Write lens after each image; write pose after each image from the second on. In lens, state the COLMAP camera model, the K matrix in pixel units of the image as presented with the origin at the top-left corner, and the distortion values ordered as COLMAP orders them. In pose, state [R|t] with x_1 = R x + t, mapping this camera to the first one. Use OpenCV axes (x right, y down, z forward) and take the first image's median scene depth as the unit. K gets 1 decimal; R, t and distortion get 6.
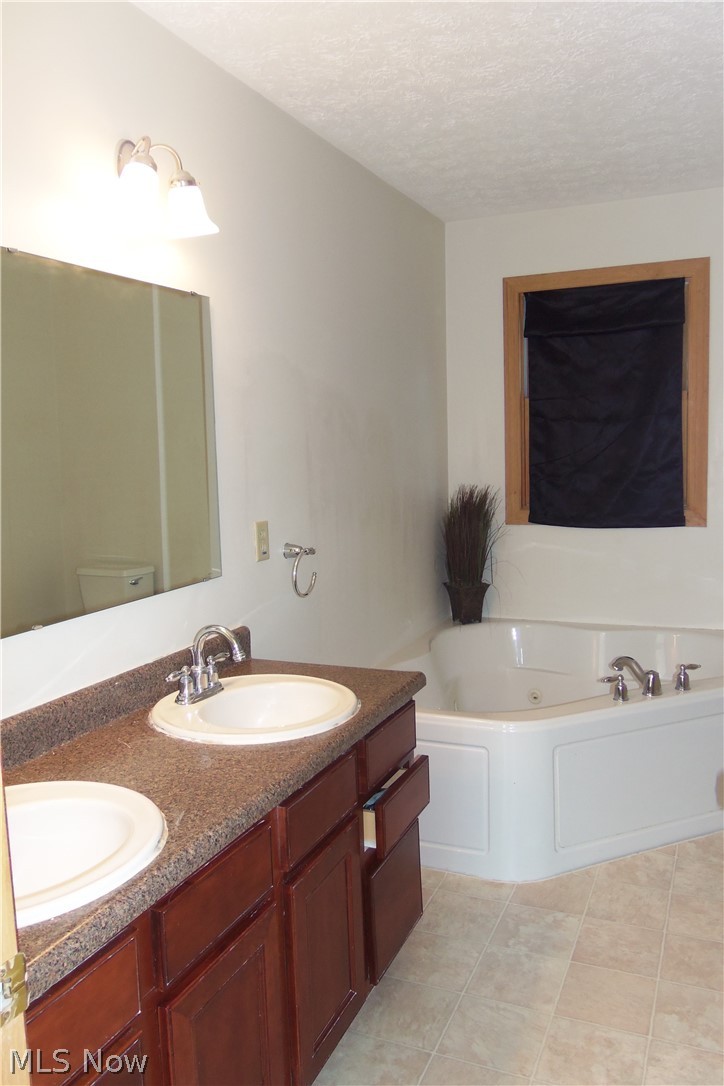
lens RADIAL K [[875.7, 0, 362.0], [0, 875.7, 543.0], [0, 0, 1]] dist [-0.003699, 0.009234]
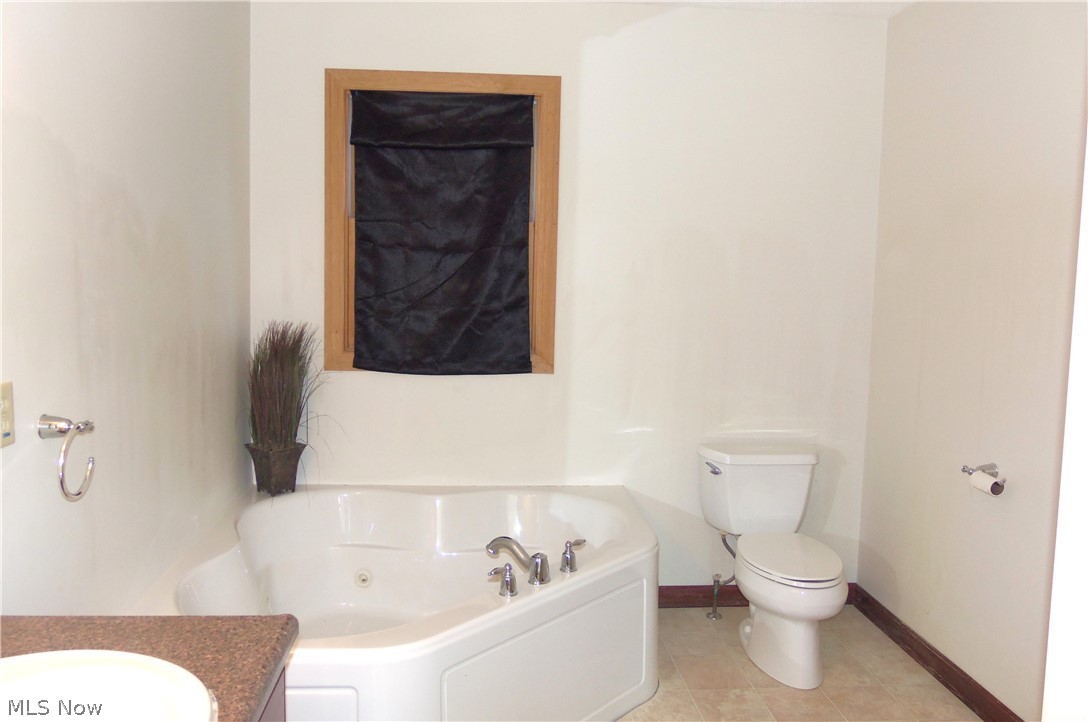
lens RADIAL K [[877.4, 0, 517.0], [0, 877.4, 359.0], [0, 0, 1]] dist [-0.003699, 0.009234]
pose [[0.894257, 0.000271, 0.447553, -0.044609], [0.006704, 0.999880, -0.013999, -0.020128], [-0.447503, 0.015519, 0.894148, 0.195589]]
